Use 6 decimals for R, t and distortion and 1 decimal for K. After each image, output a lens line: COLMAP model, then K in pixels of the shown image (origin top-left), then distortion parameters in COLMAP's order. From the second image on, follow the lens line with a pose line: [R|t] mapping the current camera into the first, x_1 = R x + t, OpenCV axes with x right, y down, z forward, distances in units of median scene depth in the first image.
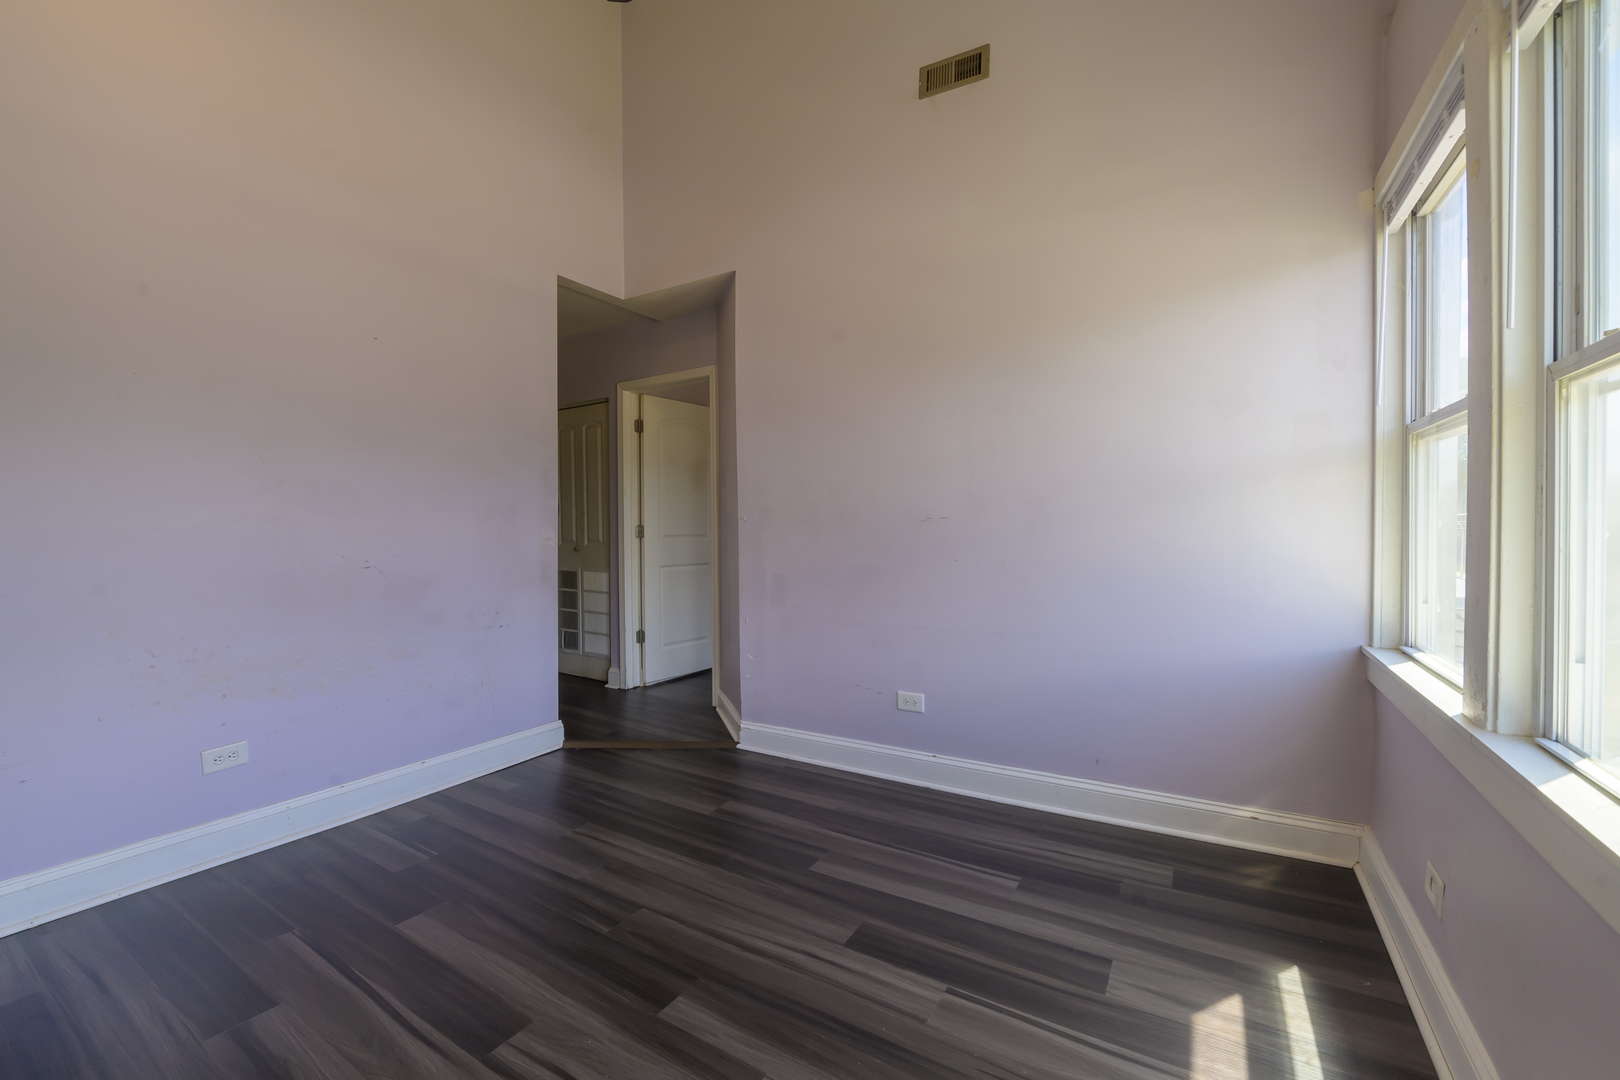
lens RADIAL K [[658.8, 0, 810.0], [0, 658.8, 538.4], [0, 0, 1]] dist [-0.009885, 0.000017]
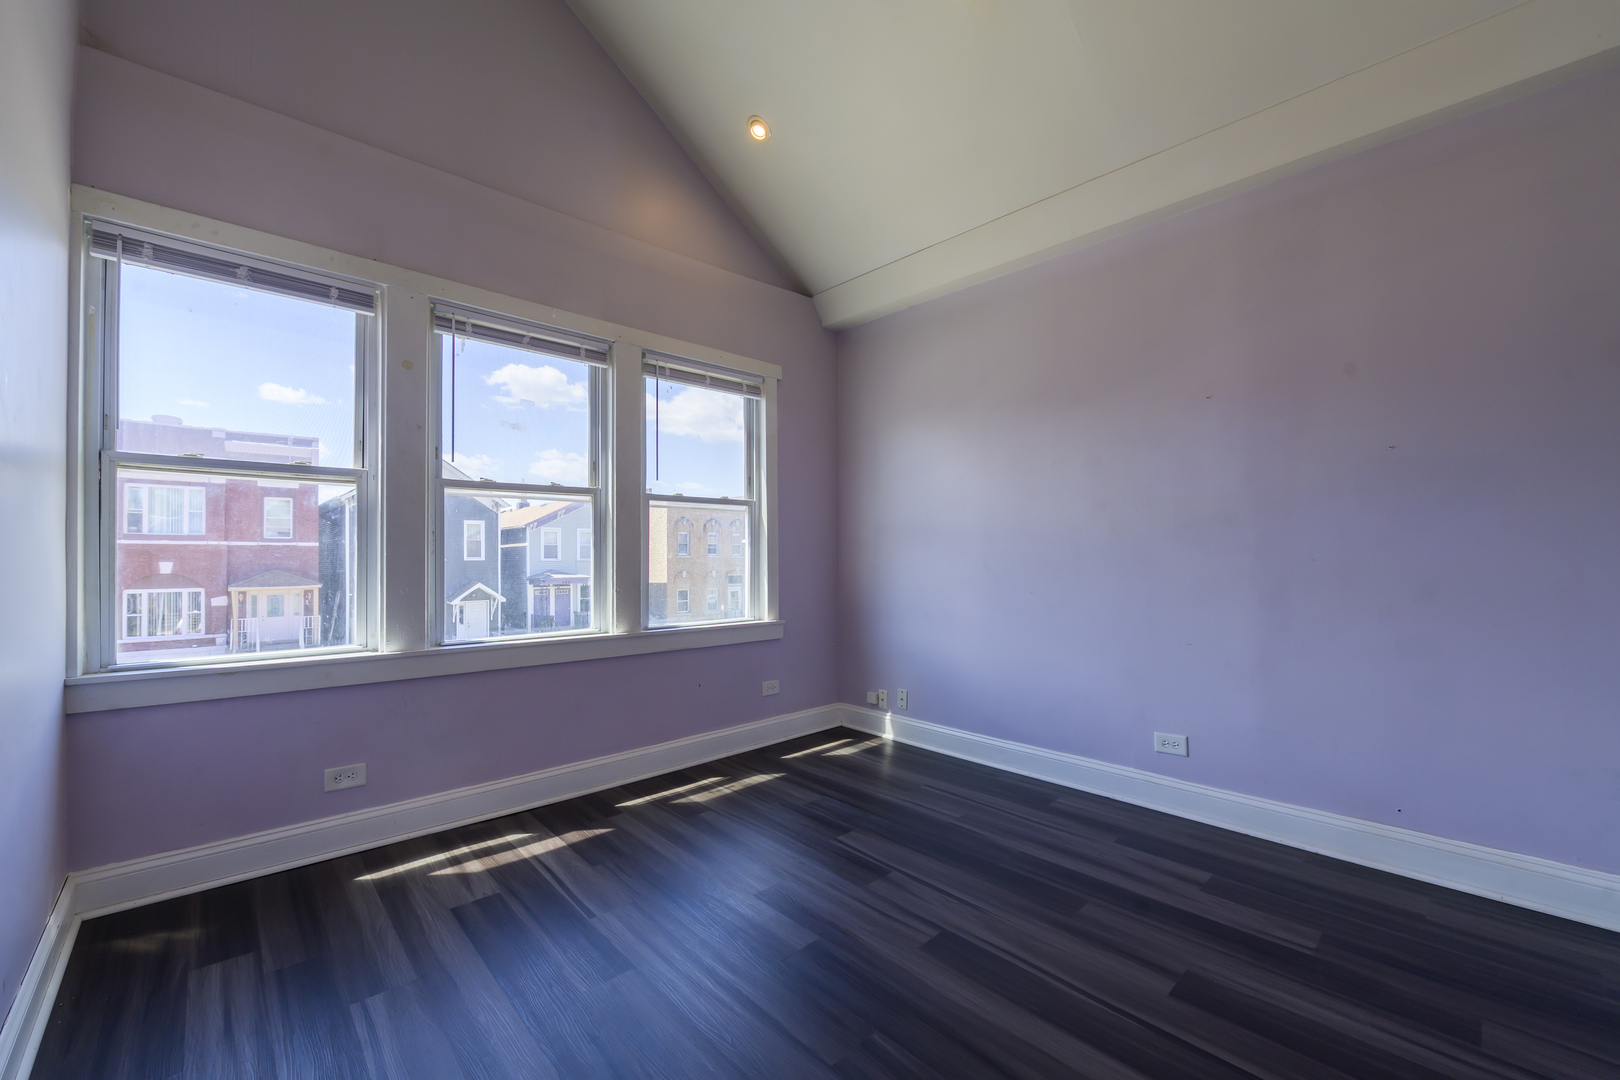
lens RADIAL K [[658.8, 0, 810.0], [0, 658.8, 538.4], [0, 0, 1]] dist [-0.009885, 0.000017]
pose [[-0.964014, 0.011395, 0.265606, -0.507432], [0.012776, 0.999912, 0.003472, -0.030345], [-0.265543, 0.006741, -0.964075, 2.004588]]
